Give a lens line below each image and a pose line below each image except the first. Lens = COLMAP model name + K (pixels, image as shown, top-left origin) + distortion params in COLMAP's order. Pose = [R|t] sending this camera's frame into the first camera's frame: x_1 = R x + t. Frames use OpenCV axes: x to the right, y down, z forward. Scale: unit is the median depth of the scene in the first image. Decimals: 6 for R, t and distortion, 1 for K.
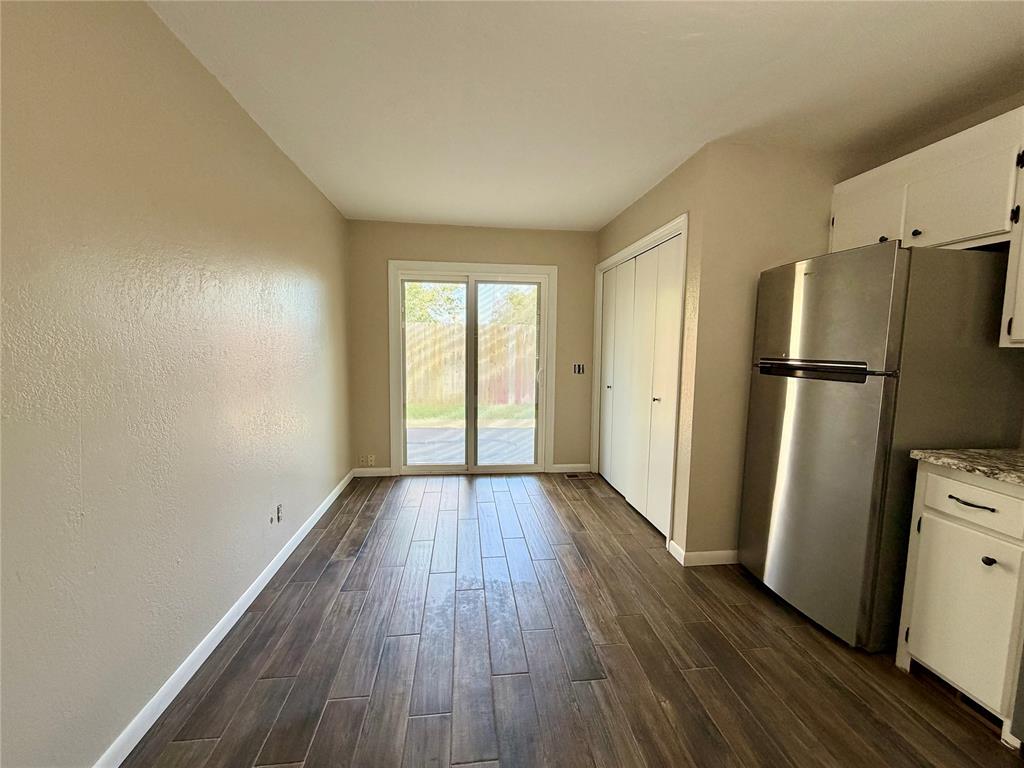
lens RADIAL K [[407.3, 0, 510.4], [0, 407.3, 383.8], [0, 0, 1]] dist [-0.000021, 0.000086]
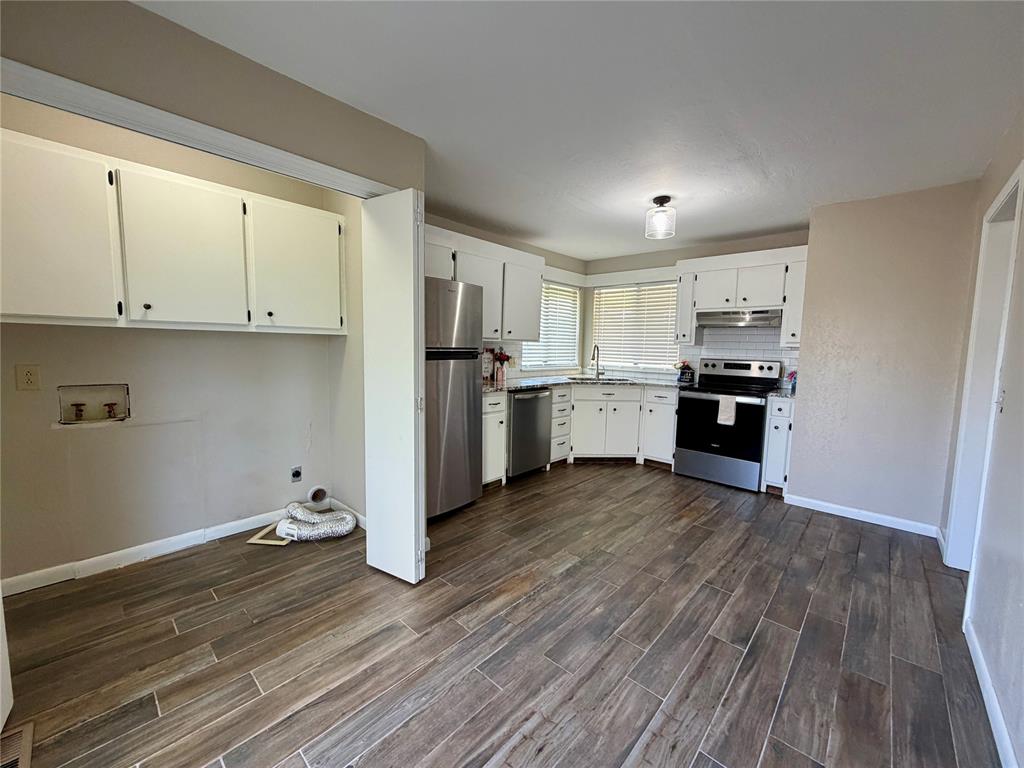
lens RADIAL K [[407.3, 0, 510.4], [0, 407.3, 383.8], [0, 0, 1]] dist [-0.000021, 0.000086]
pose [[-0.651457, -0.098310, 0.752289, -0.447992], [0.042038, 0.985369, 0.165172, -0.132690], [-0.757520, 0.139227, -0.637792, 1.442194]]
